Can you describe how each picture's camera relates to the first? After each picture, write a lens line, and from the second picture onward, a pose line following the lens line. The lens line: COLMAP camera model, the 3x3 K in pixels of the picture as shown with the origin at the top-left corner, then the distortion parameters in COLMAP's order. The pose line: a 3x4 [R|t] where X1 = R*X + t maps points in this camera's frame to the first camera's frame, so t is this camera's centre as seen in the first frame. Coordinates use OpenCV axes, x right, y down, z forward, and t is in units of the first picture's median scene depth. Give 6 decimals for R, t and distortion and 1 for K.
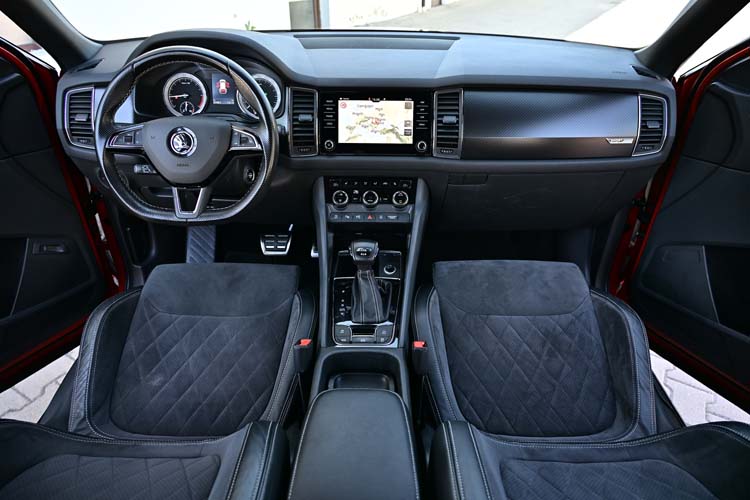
lens RADIAL K [[481.1, 0, 375.0], [0, 481.1, 250.0], [0, 0, 1]] dist [-0.007310, 0.001811]
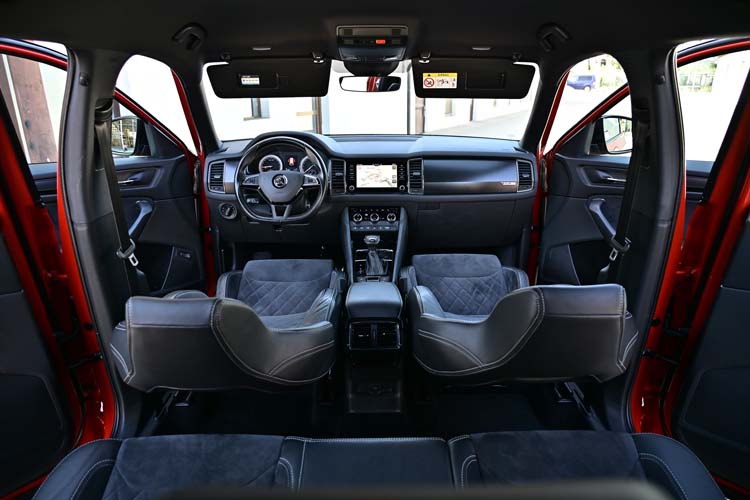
lens RADIAL K [[481.1, 0, 375.0], [0, 481.1, 250.0], [0, 0, 1]] dist [-0.007310, 0.001811]
pose [[0.999718, -0.017939, 0.015584, -0.039290], [0.021144, 0.970836, -0.238811, 0.452210], [-0.010845, 0.239073, 0.970941, -0.731047]]
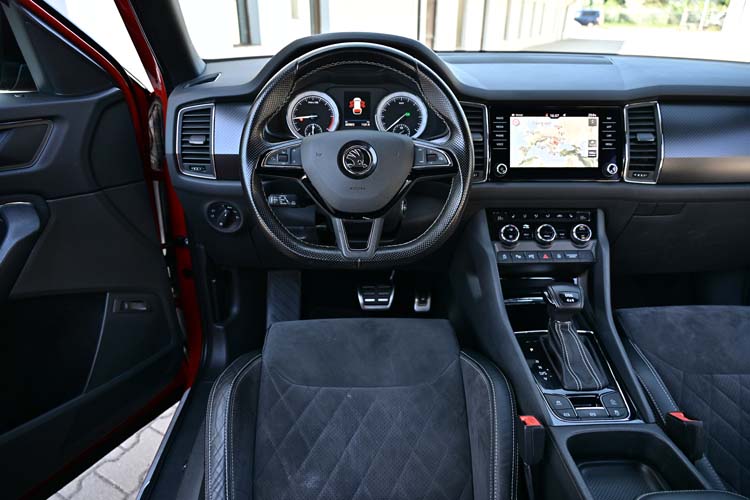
lens RADIAL K [[481.1, 0, 375.0], [0, 481.1, 250.0], [0, 0, 1]] dist [-0.007310, 0.001811]
pose [[0.999076, -0.018845, 0.038627, -0.345606], [0.023485, 0.992078, -0.123410, 0.015307], [-0.035996, 0.124203, 0.991604, 0.208585]]
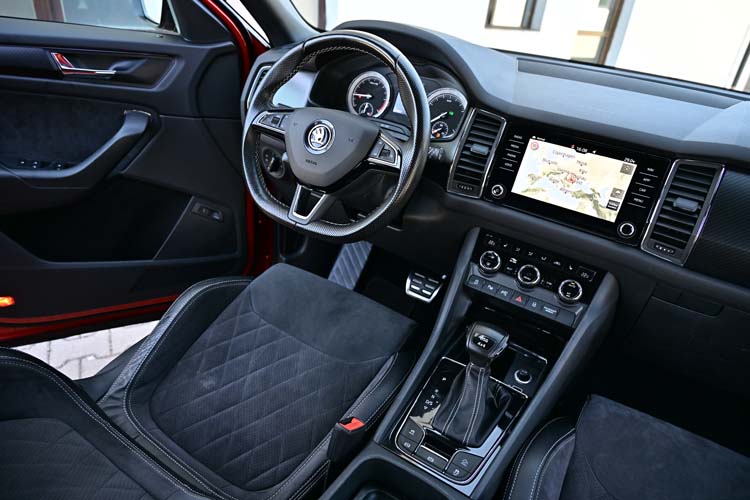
lens RADIAL K [[481.1, 0, 375.0], [0, 481.1, 250.0], [0, 0, 1]] dist [-0.007310, 0.001811]
pose [[0.848060, 0.326008, -0.417747, 0.088323], [-0.360503, 0.932750, -0.003935, -0.058309], [0.388371, 0.153936, 0.908555, 0.249314]]
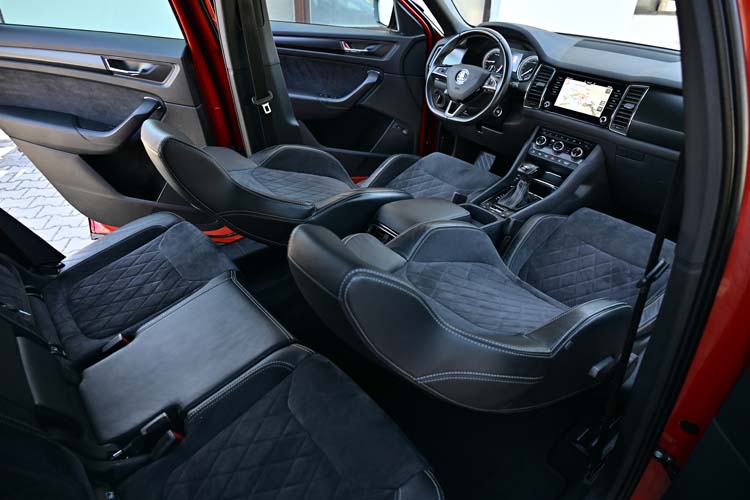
lens RADIAL K [[481.1, 0, 375.0], [0, 481.1, 250.0], [0, 0, 1]] dist [-0.007310, 0.001811]
pose [[0.640790, 0.416518, -0.644904, 0.741438], [-0.438956, 0.887950, 0.137337, 0.227912], [0.629846, 0.195081, 0.751823, -0.419958]]
